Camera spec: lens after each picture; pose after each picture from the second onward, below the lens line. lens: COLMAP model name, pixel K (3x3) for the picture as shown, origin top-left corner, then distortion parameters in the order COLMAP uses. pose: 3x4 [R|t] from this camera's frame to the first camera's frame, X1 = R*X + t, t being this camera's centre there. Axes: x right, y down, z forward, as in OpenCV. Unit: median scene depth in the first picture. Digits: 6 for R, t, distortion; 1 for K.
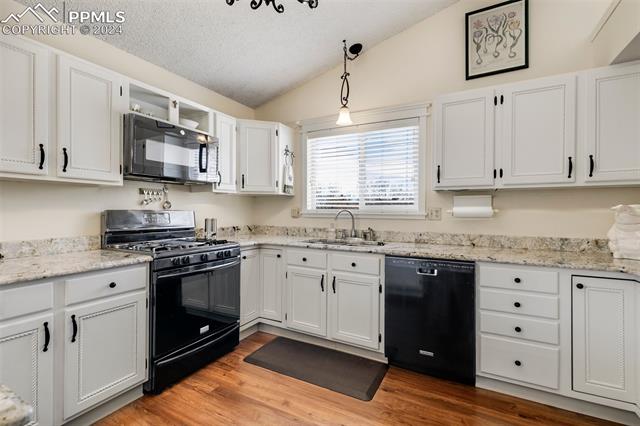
lens RADIAL K [[291.4, 0, 323.0], [0, 291.4, 211.6], [0, 0, 1]] dist [0.011729, -0.002622]
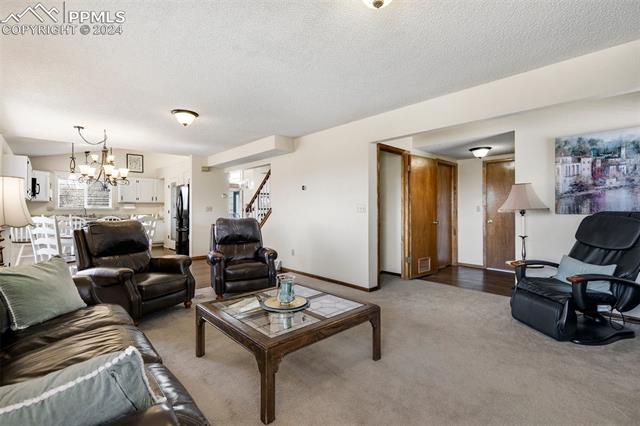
lens RADIAL K [[291.4, 0, 320.8], [0, 291.4, 209.5], [0, 0, 1]] dist [0.011729, -0.002622]
pose [[0.332801, -0.003259, 0.942991, -2.276833], [0.008284, 0.999966, 0.000532, 0.037447], [-0.942961, 0.007635, 0.332817, -2.636764]]
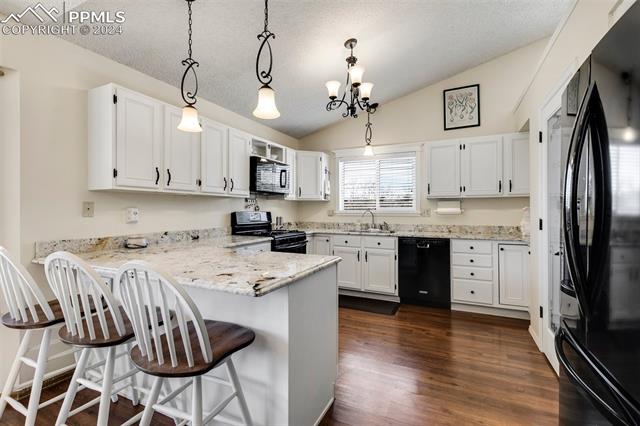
lens RADIAL K [[291.4, 0, 323.3], [0, 291.4, 209.2], [0, 0, 1]] dist [0.011729, -0.002622]
pose [[0.998910, -0.006884, 0.046174, -0.281772], [0.007289, 0.999936, -0.008609, -0.001298], [-0.046112, 0.008936, 0.998896, -0.633703]]
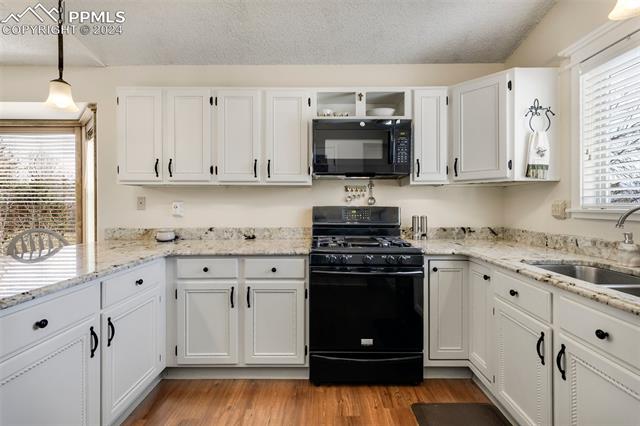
lens RADIAL K [[291.4, 0, 320.9], [0, 291.4, 206.9], [0, 0, 1]] dist [0.011729, -0.002622]
pose [[0.462987, -0.002450, -0.886362, 0.287945], [-0.002078, 0.999990, -0.003849, 0.001277], [0.886363, 0.003624, 0.462977, 0.438316]]
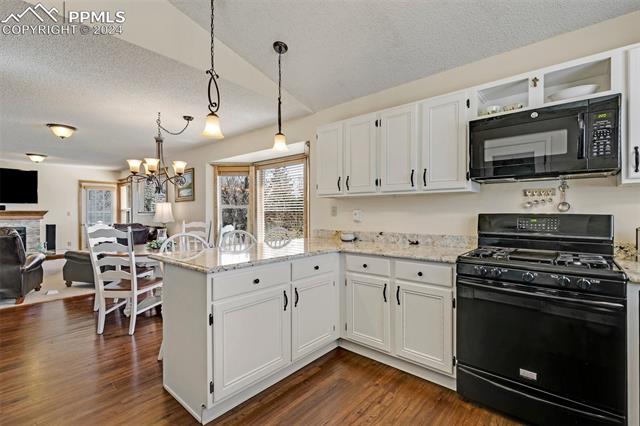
lens RADIAL K [[291.4, 0, 321.8], [0, 291.4, 213.4], [0, 0, 1]] dist [0.011729, -0.002622]
pose [[-0.225377, -0.003420, -0.974266, 0.410373], [-0.005876, 0.999980, -0.002151, -0.000371], [0.974254, 0.005240, -0.225393, 0.612227]]
